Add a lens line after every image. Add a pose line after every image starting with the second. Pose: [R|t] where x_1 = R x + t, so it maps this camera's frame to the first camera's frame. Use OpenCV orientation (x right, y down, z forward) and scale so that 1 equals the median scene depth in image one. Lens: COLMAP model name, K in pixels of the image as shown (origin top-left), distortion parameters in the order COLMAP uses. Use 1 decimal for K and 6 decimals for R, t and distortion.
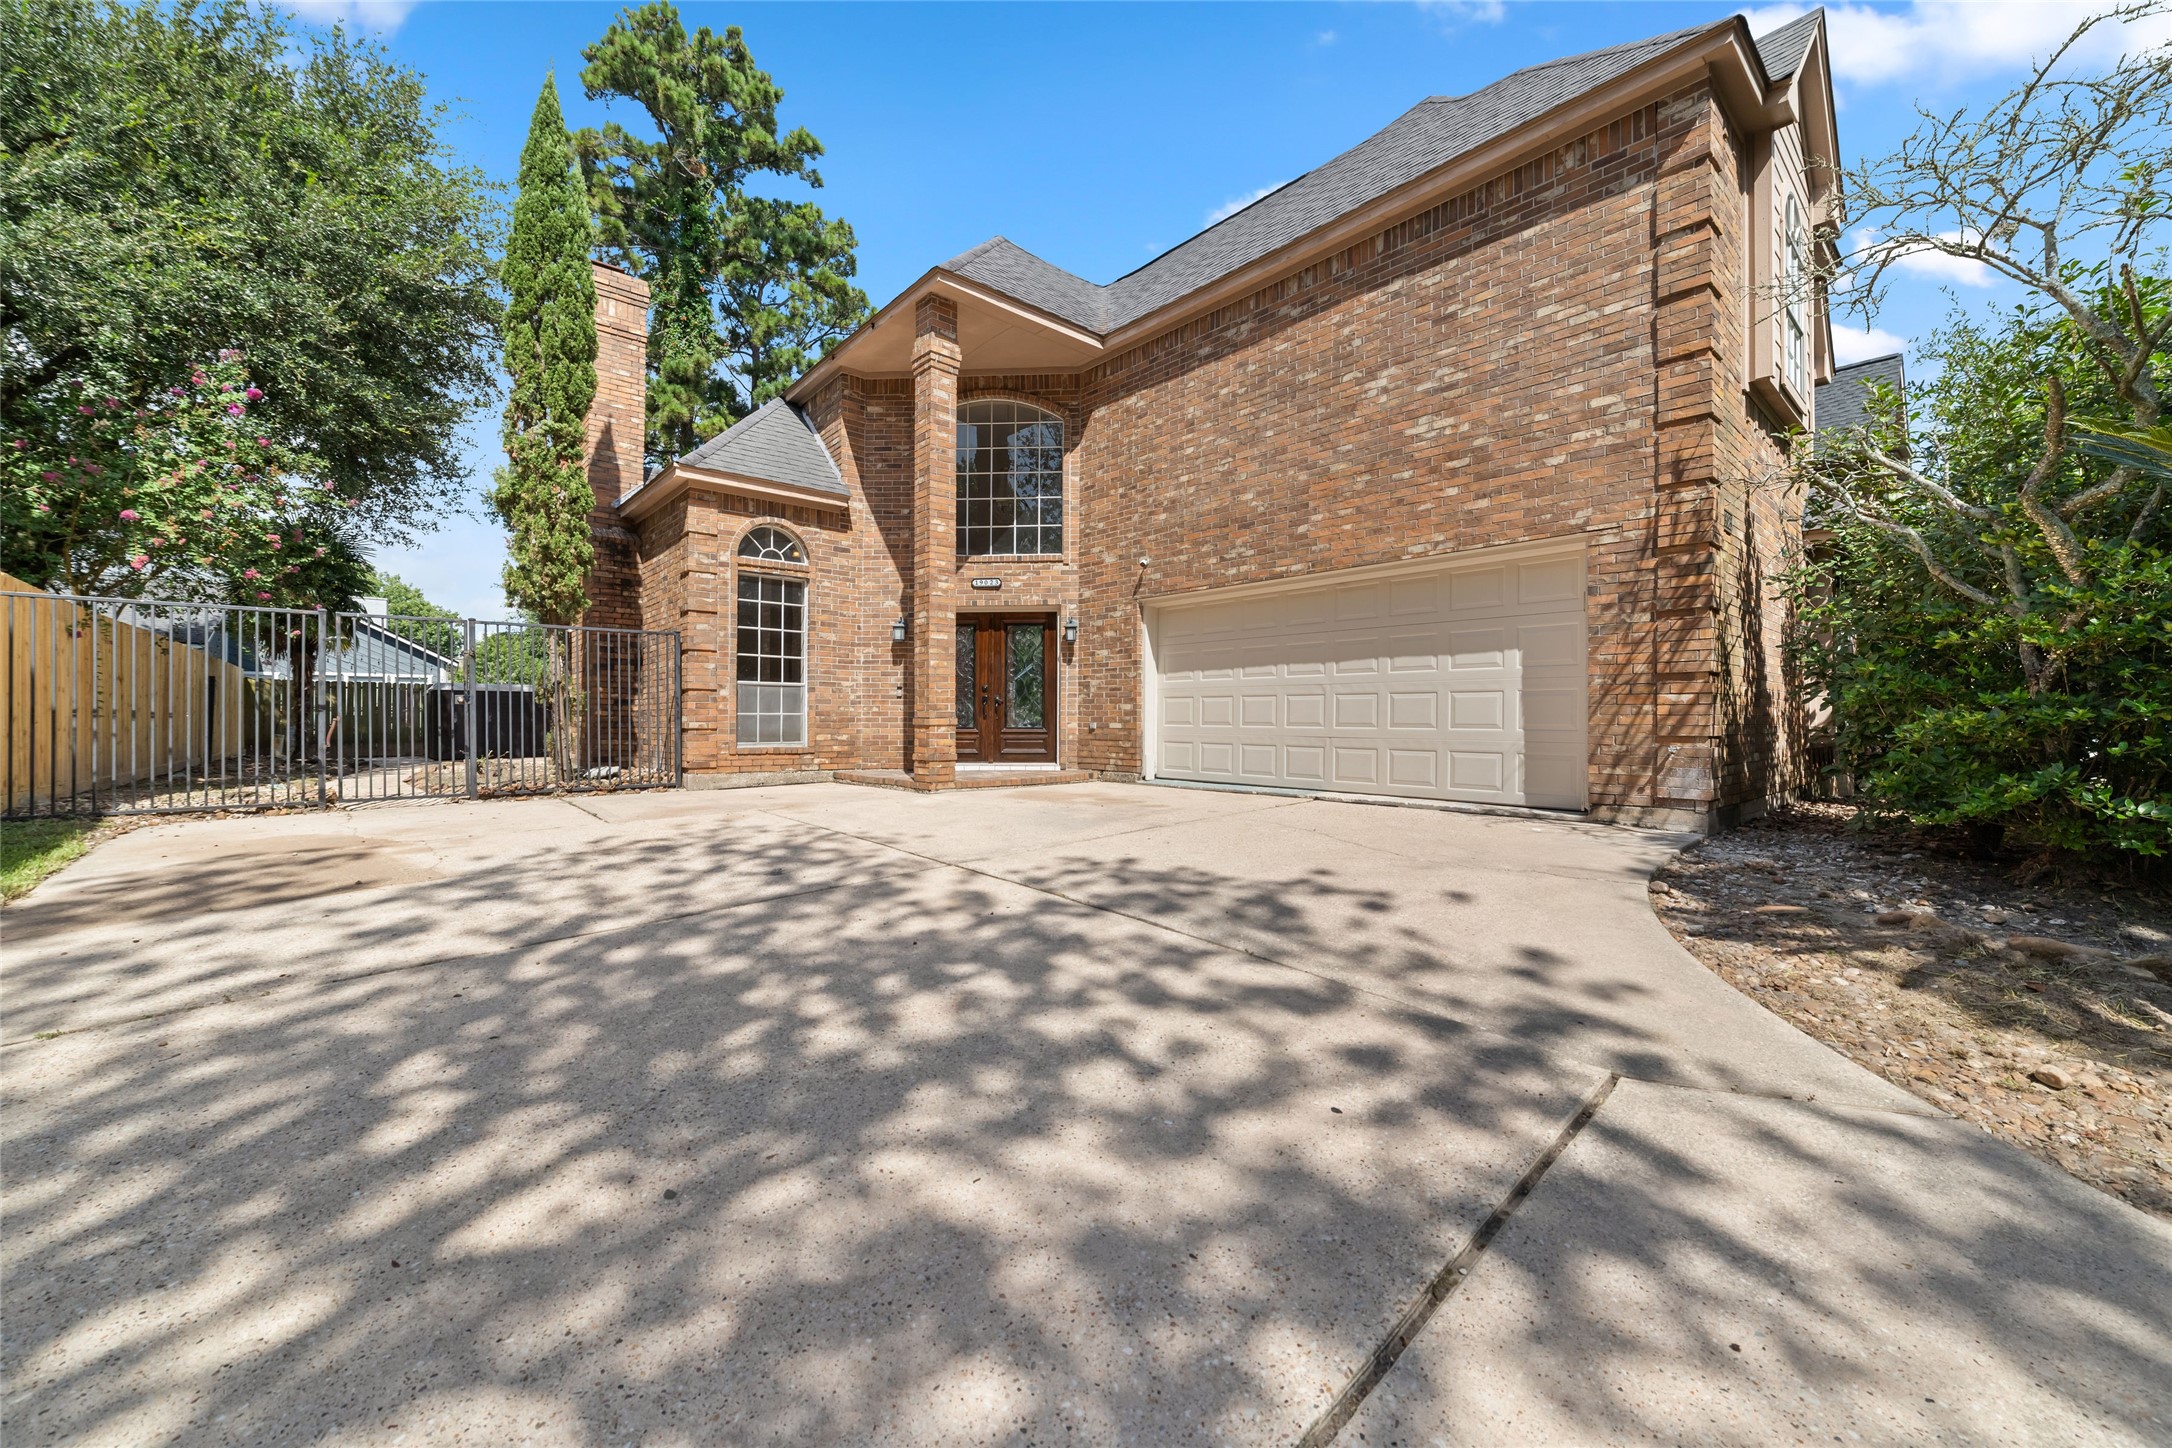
lens RADIAL K [[844.7, 0, 1095.6], [0, 844.7, 719.4], [0, 0, 1]] dist [-0.019144, 0.006126]
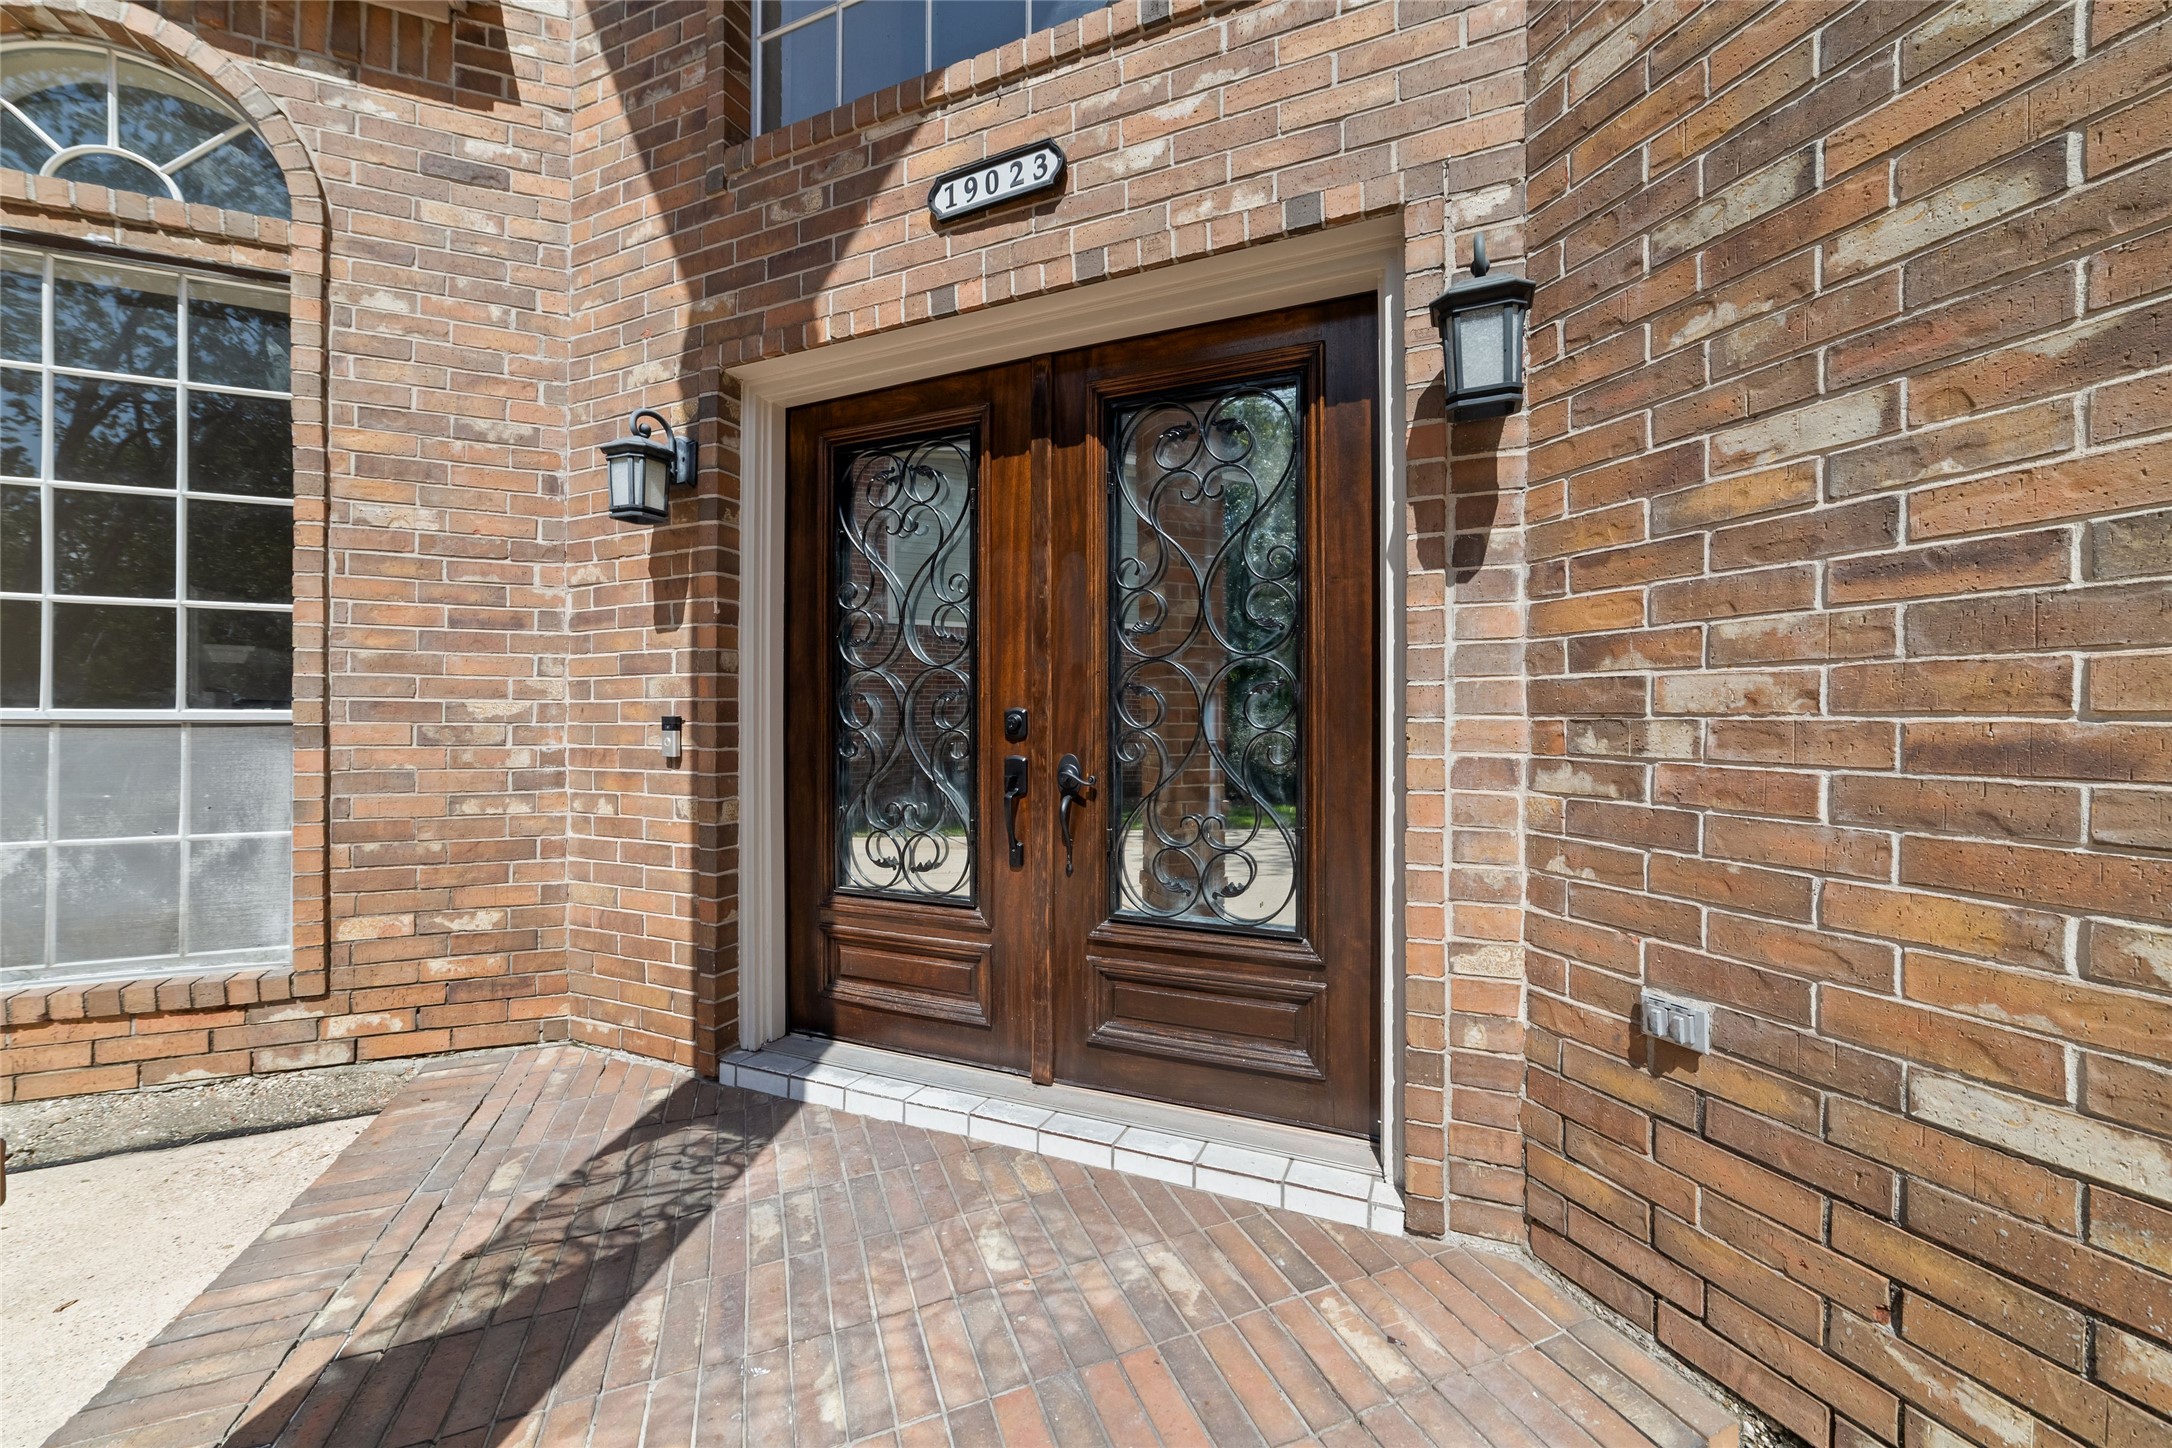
lens RADIAL K [[844.7, 0, 1080.5], [0, 844.7, 718.6], [0, 0, 1]] dist [-0.019144, 0.006126]
pose [[0.930455, -0.002612, -0.366396, -0.047537], [0.002652, 0.999996, -0.000395, -0.044924], [0.366396, -0.000604, 0.930459, 0.975162]]
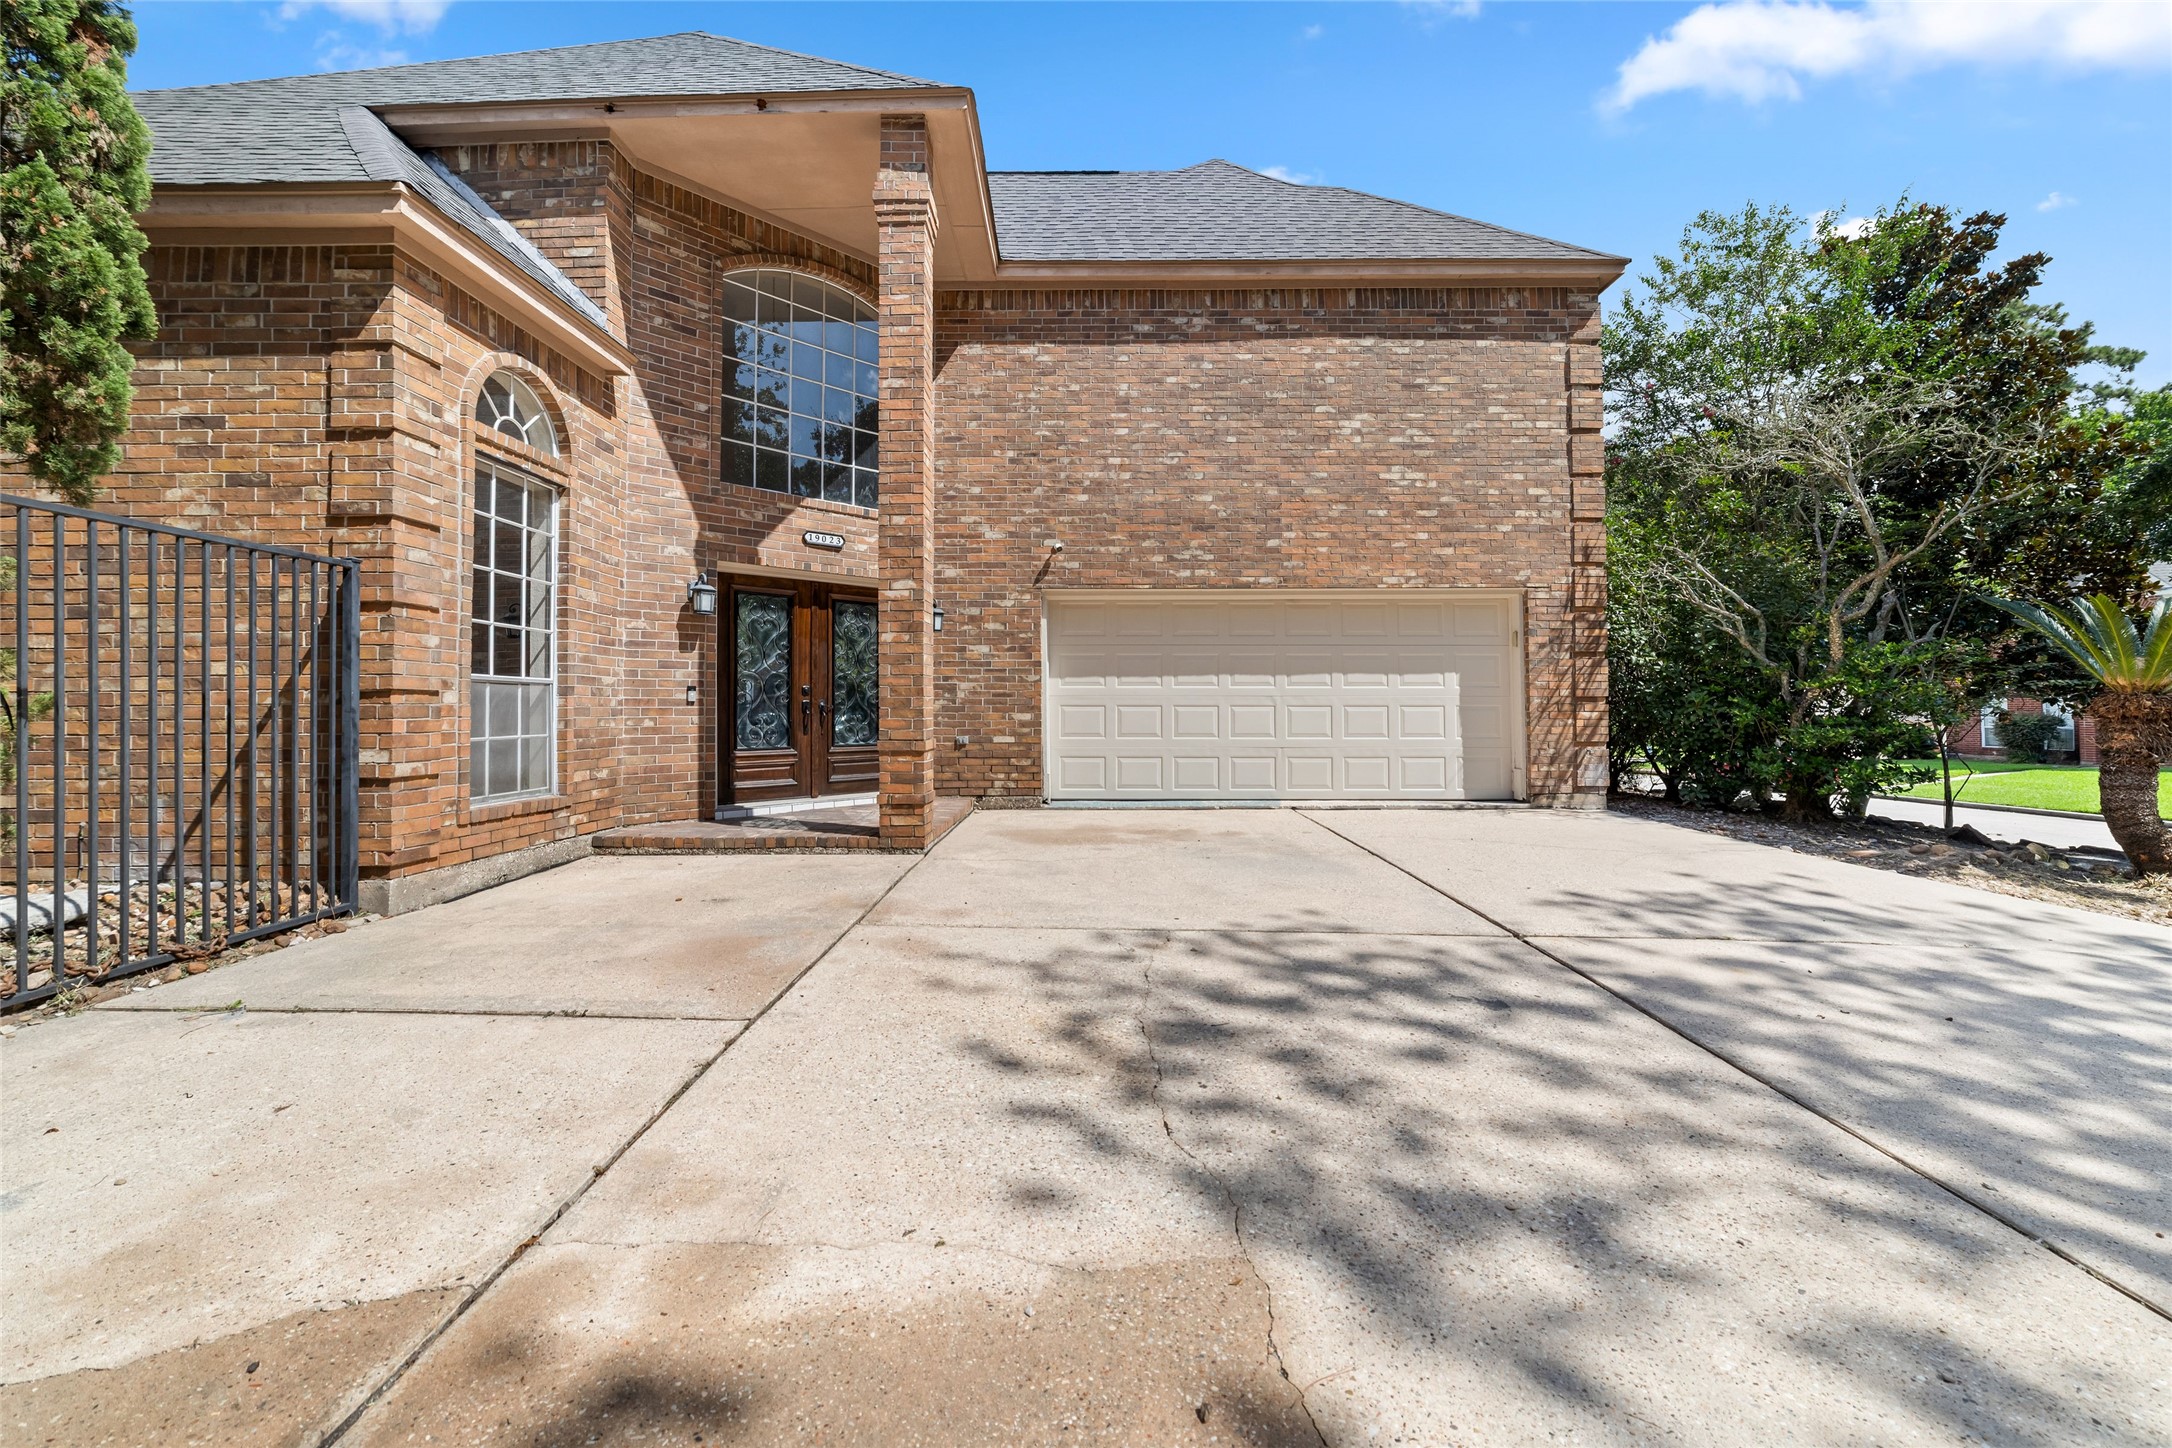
lens RADIAL K [[844.7, 0, 1105.0], [0, 844.7, 692.2], [0, 0, 1]] dist [-0.019144, 0.006126]
pose [[0.665970, 0.010266, 0.745908, -0.581029], [0.002708, 0.999865, -0.016179, -0.027665], [-0.745974, 0.012795, 0.665852, 0.430243]]
